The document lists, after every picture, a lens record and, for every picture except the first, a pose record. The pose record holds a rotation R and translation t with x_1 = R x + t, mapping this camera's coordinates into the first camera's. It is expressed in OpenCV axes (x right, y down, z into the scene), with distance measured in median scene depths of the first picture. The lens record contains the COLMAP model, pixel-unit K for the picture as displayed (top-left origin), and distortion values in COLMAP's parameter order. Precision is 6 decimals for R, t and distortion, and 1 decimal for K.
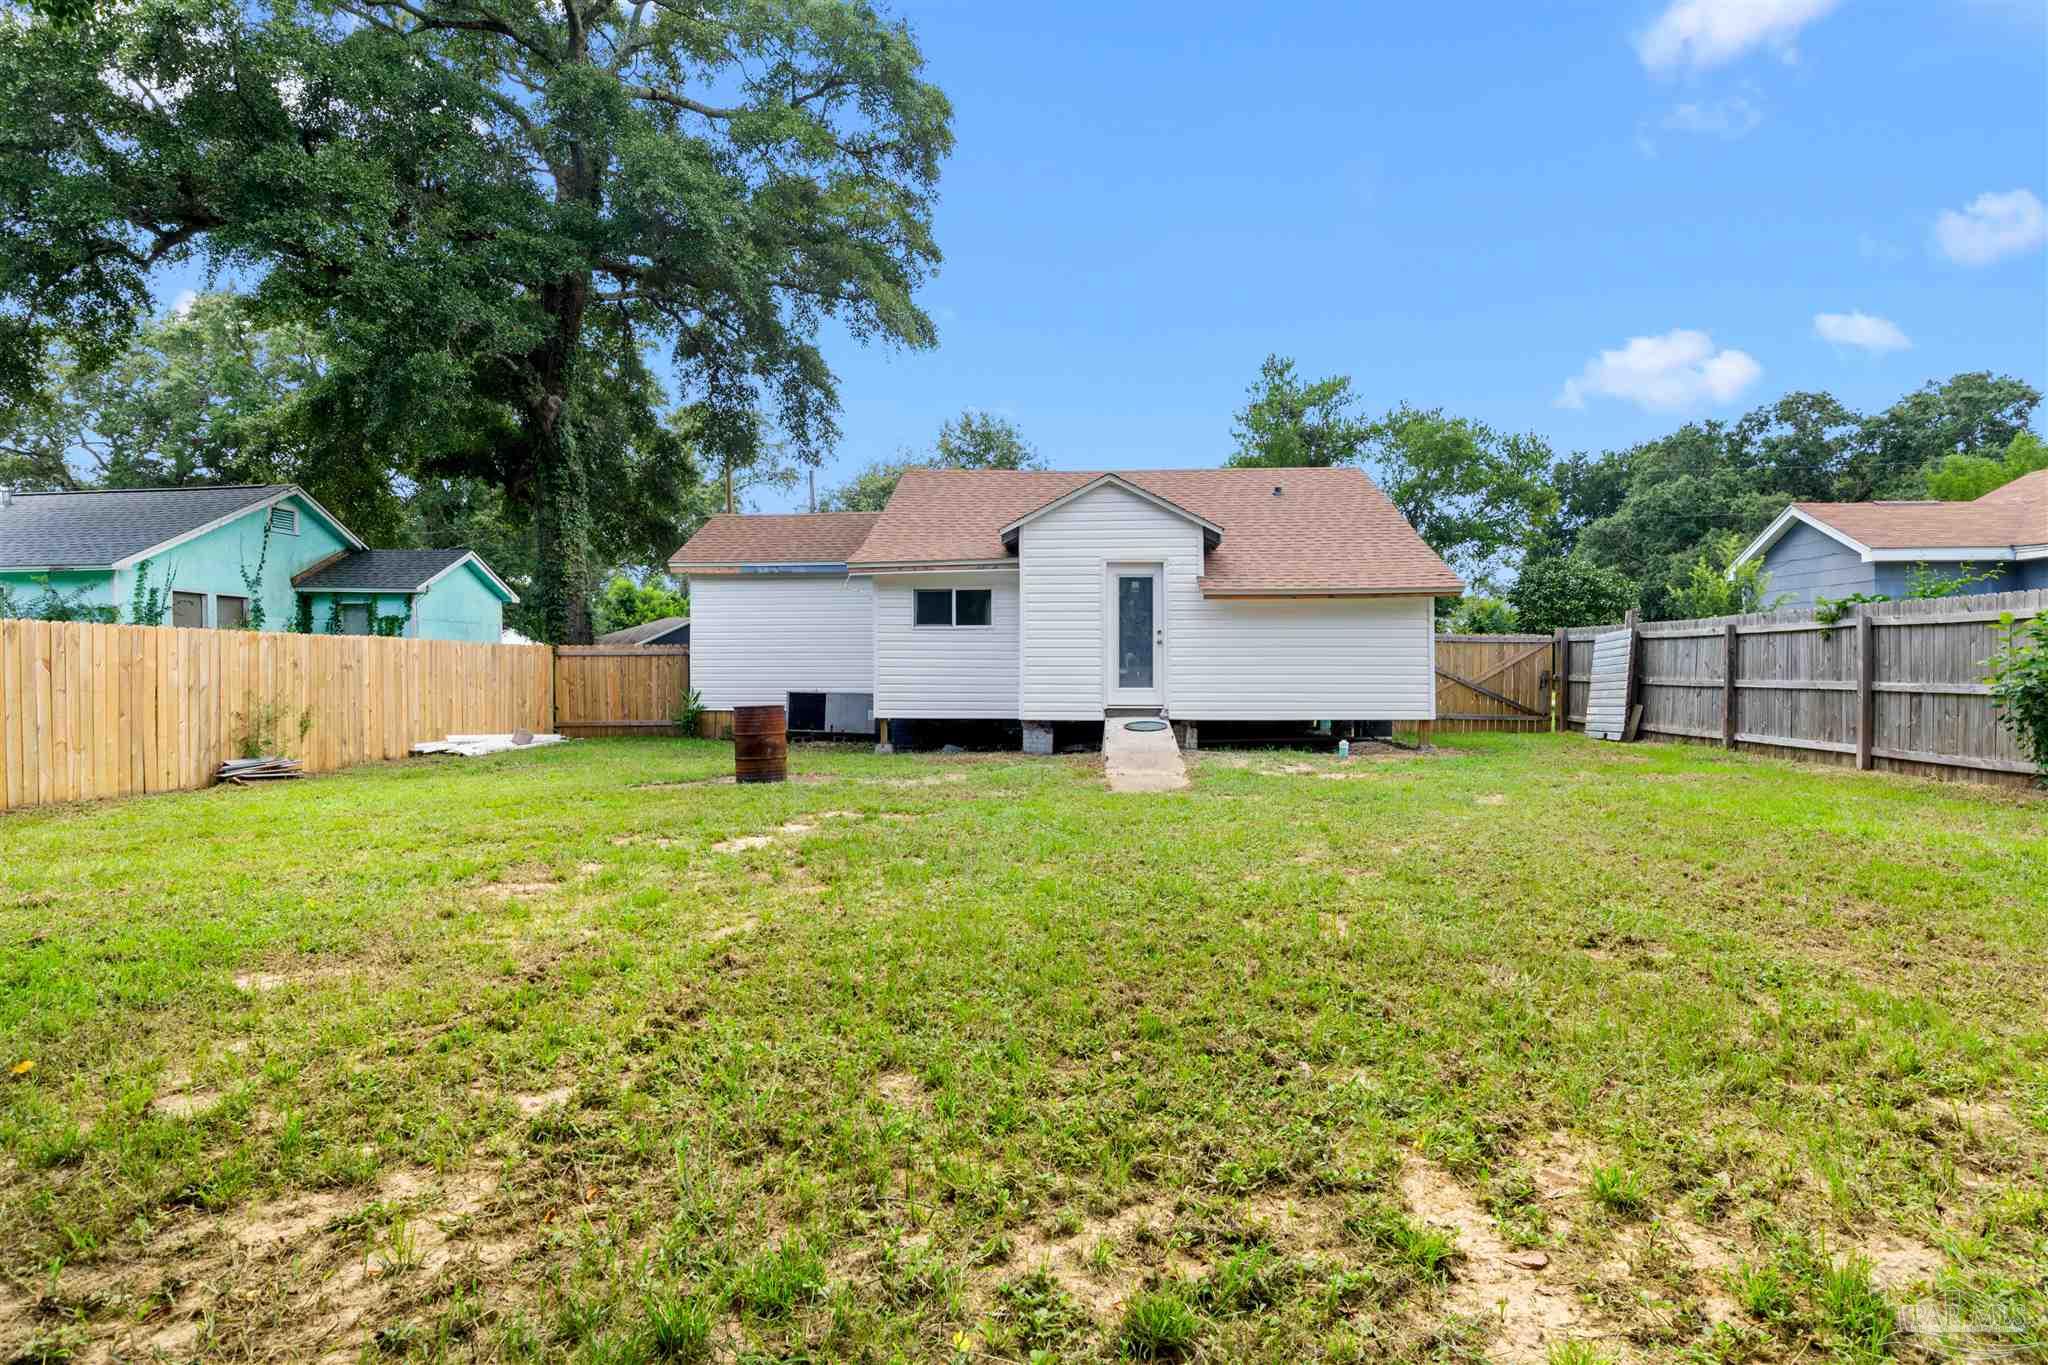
lens RADIAL K [[966.1, 0, 1068.5], [0, 966.1, 677.0], [0, 0, 1]] dist [-0.051352, 0.012084]
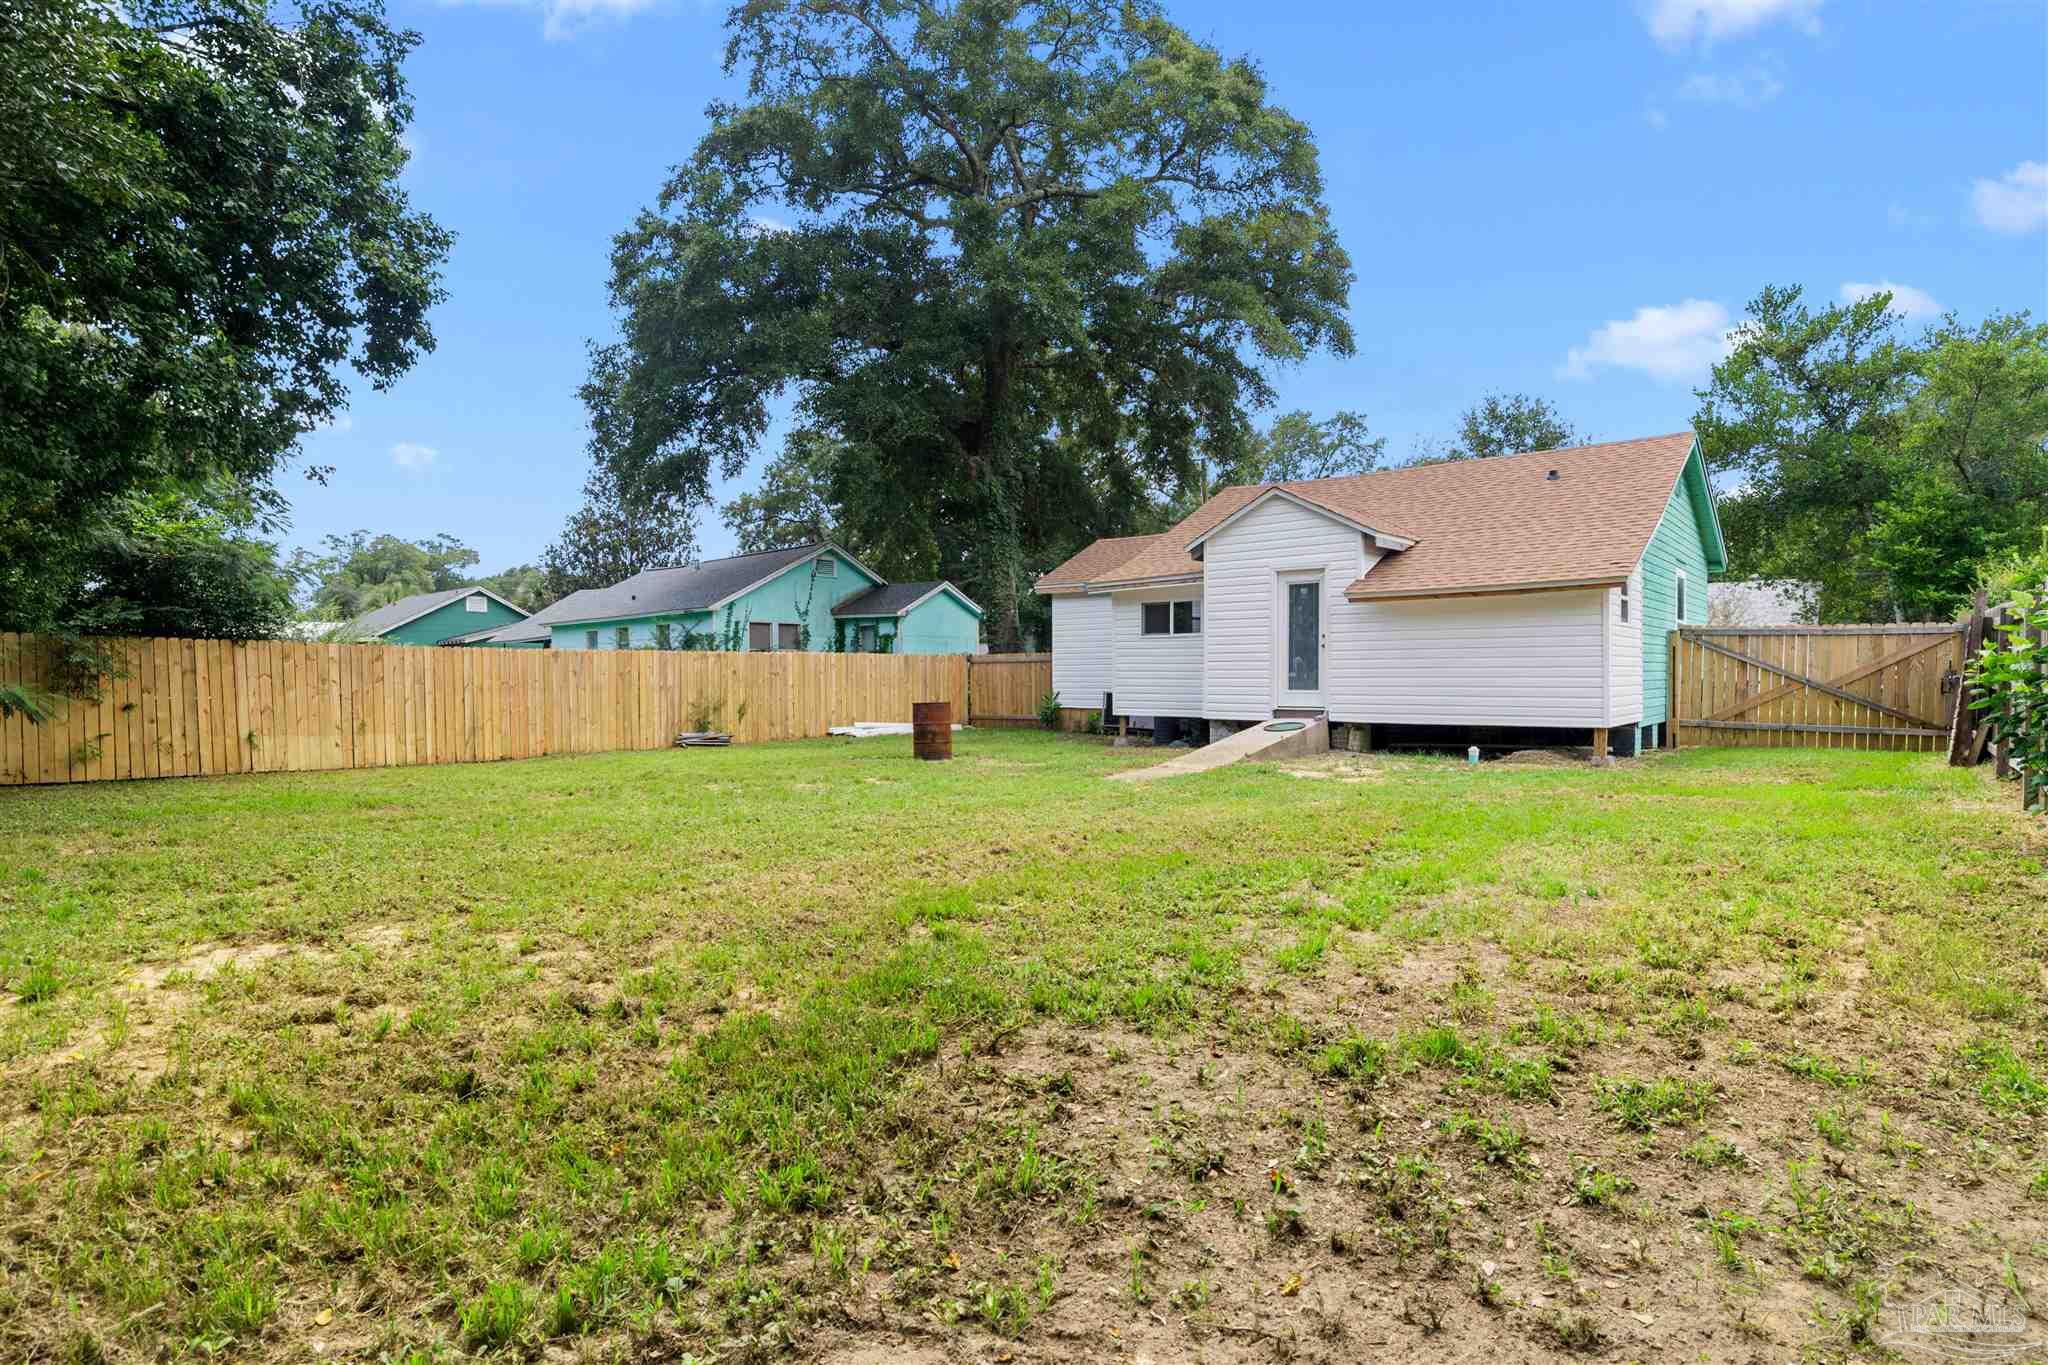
lens RADIAL K [[966.1, 0, 1068.5], [0, 966.1, 677.0], [0, 0, 1]] dist [-0.051352, 0.012084]
pose [[0.834503, -0.002266, -0.550998, 0.322798], [0.001505, 0.999997, -0.001835, -0.001079], [0.551001, 0.000702, 0.834504, -0.000891]]
